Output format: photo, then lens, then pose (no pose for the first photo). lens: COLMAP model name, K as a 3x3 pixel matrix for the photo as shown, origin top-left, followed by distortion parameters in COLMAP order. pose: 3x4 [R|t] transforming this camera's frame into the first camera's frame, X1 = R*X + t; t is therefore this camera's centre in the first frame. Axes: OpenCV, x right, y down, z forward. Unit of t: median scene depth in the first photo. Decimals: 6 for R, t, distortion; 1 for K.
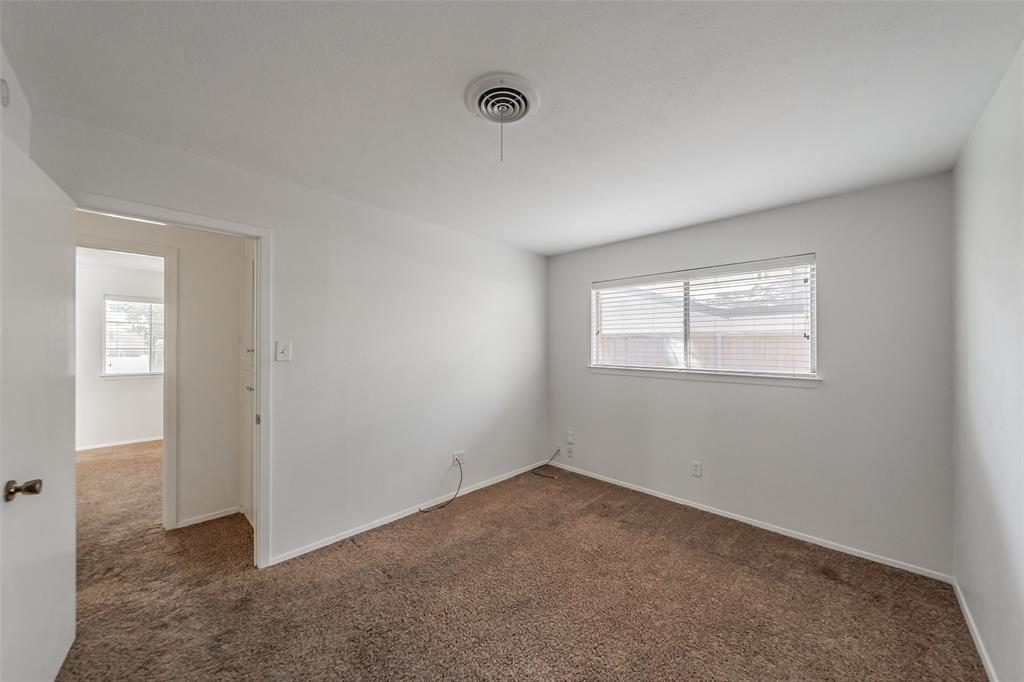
lens RADIAL K [[359.4, 0, 513.7], [0, 359.4, 339.2], [0, 0, 1]] dist [-0.000464, -0.000023]
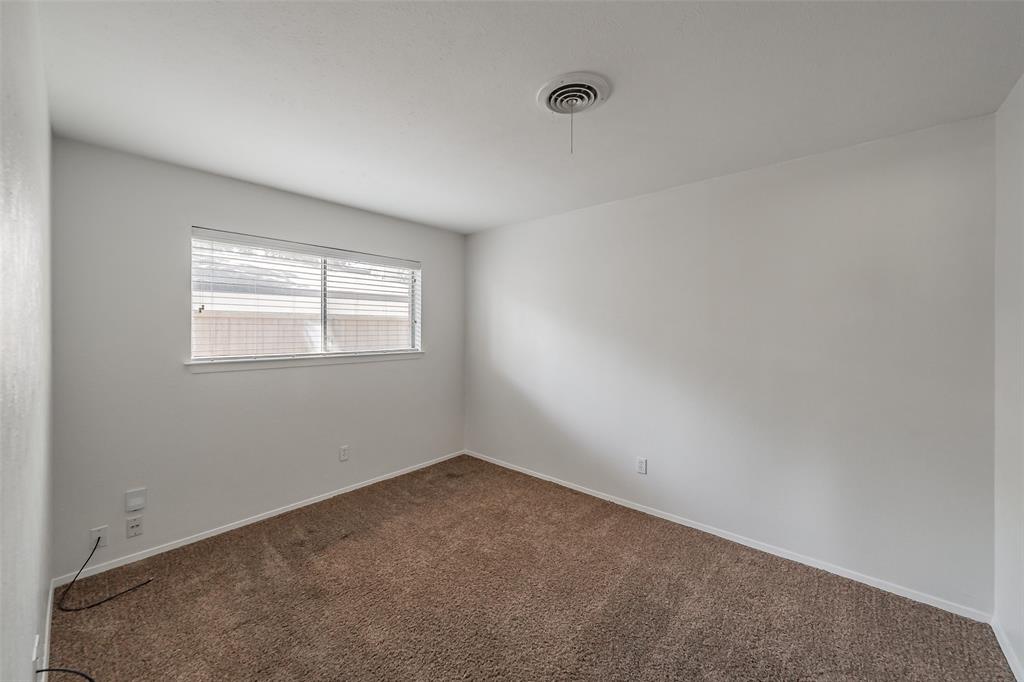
lens RADIAL K [[366.7, 0, 510.5], [0, 366.7, 324.7], [0, 0, 1]] dist [0.000504, 0.000058]
pose [[-0.023764, 0.005070, 0.999705, -0.524704], [-0.020250, 0.999780, -0.005552, 0.003746], [-0.999512, -0.020376, -0.023656, 0.587557]]
